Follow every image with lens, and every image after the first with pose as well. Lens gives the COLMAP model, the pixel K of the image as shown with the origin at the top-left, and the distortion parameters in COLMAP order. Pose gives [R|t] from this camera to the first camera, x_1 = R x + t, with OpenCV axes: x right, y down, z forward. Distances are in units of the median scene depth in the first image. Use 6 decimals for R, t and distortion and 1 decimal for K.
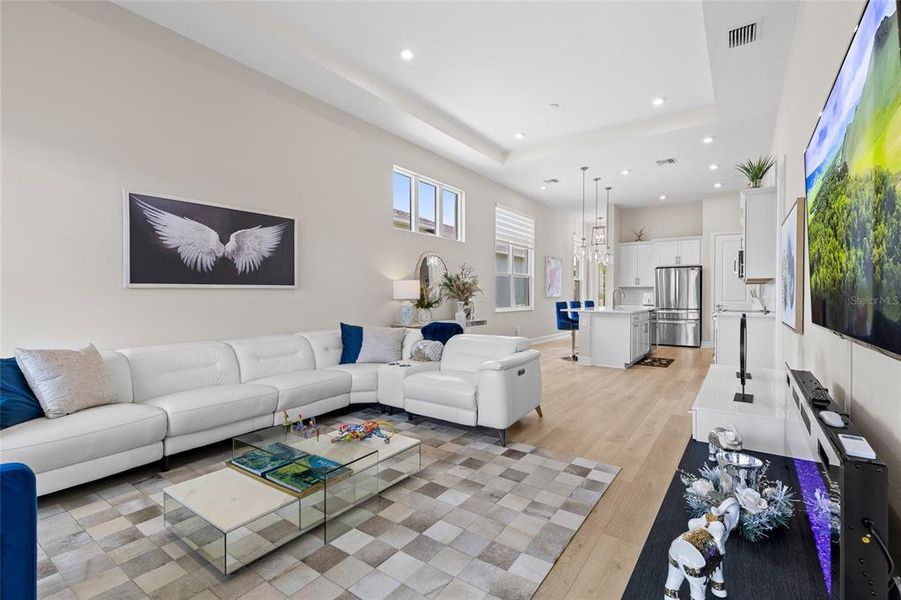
lens RADIAL K [[407.7, 0, 451.6], [0, 407.7, 297.5], [0, 0, 1]] dist [0.002778, -0.000271]
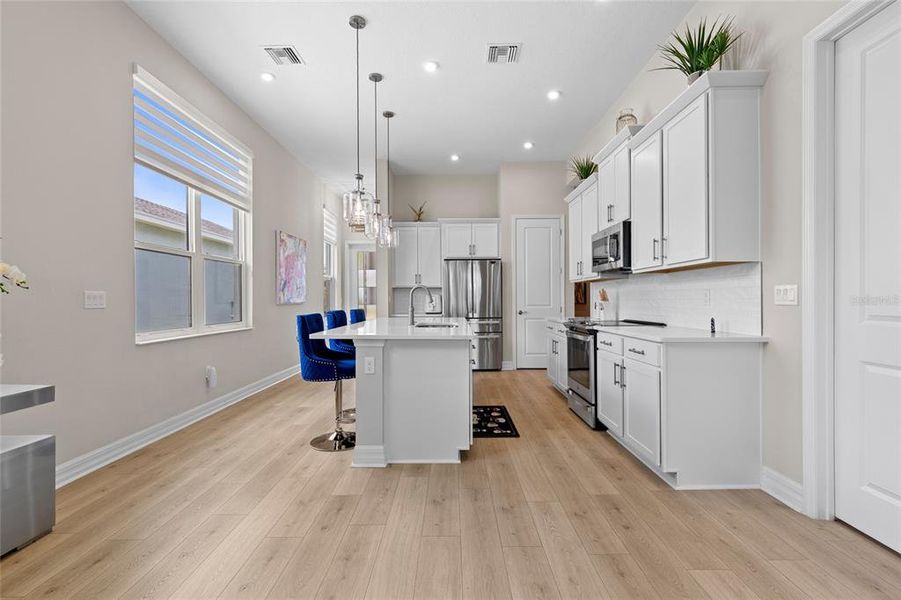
lens RADIAL K [[406.7, 0, 450.4], [0, 406.7, 302.2], [0, 0, 1]] dist [0.001048, -0.000166]
pose [[0.817801, -0.010935, 0.575398, 0.112869], [0.009736, 0.999939, 0.005166, -0.003738], [-0.575419, 0.001378, 0.817857, 0.444361]]
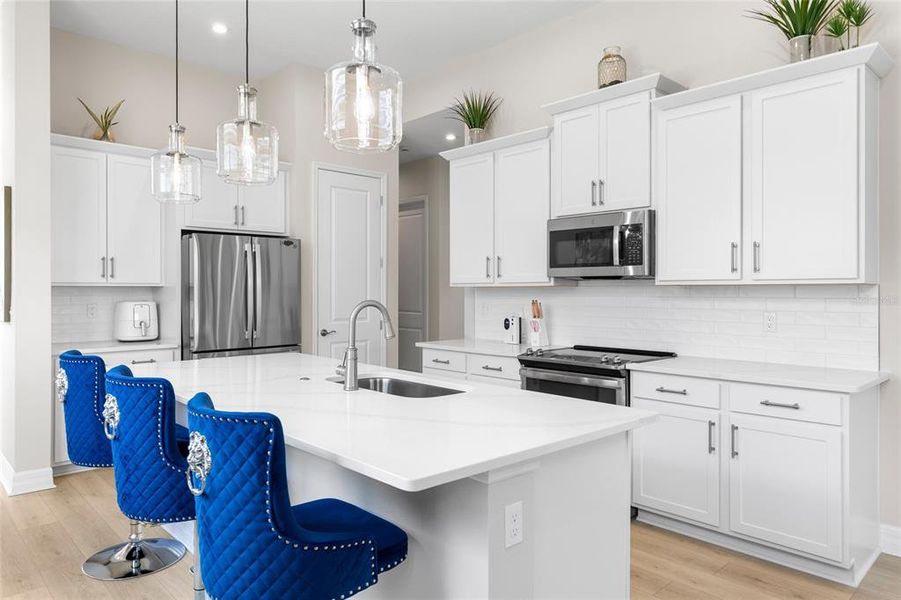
lens RADIAL K [[591.7, 0, 453.9], [0, 591.7, 294.8], [0, 0, 1]] dist [0.011595, 0.000871]
pose [[0.190603, -0.011485, 0.981600, 0.062418], [0.002029, 0.999934, 0.011306, -0.025578], [-0.981665, -0.000164, 0.190614, 0.715989]]
